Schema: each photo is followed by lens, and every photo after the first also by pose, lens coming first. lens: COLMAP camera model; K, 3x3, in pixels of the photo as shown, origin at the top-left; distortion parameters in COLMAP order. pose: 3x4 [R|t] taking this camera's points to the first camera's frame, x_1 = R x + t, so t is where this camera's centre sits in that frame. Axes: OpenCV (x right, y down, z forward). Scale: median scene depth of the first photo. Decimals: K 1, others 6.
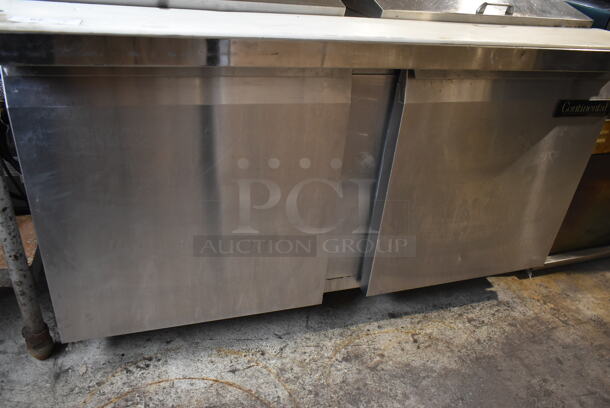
lens RADIAL K [[462.3, 0, 307.0], [0, 462.3, 204.6], [0, 0, 1]] dist [-0.011485, -0.000091]
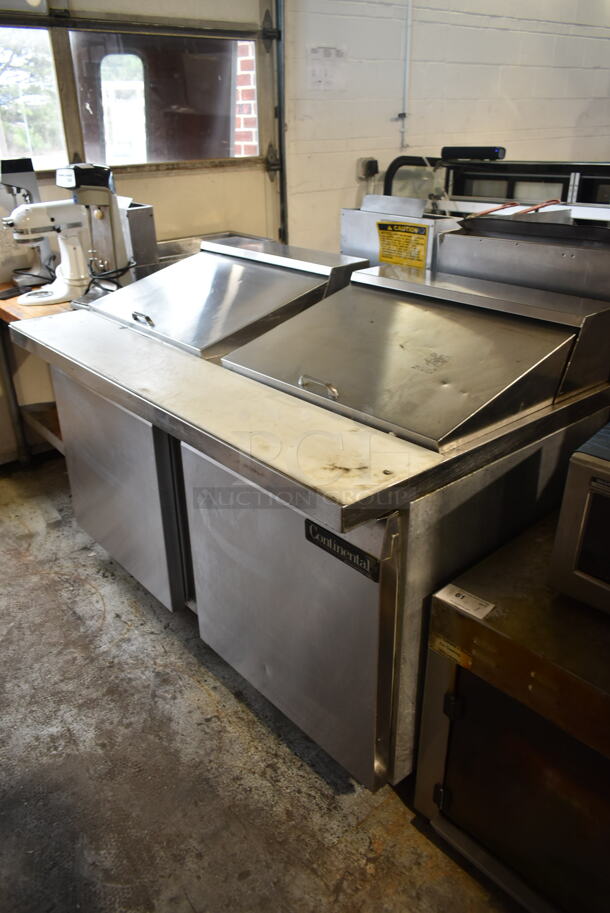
lens RADIAL K [[691.9, 0, 305.0], [0, 691.9, 456.8], [0, 0, 1]] dist [-0.011485, -0.000091]
pose [[0.371555, 0.308365, -0.875704, 1.285641], [-0.425255, 0.894990, 0.134724, -0.400299], [0.825291, 0.322341, 0.463672, 0.386974]]
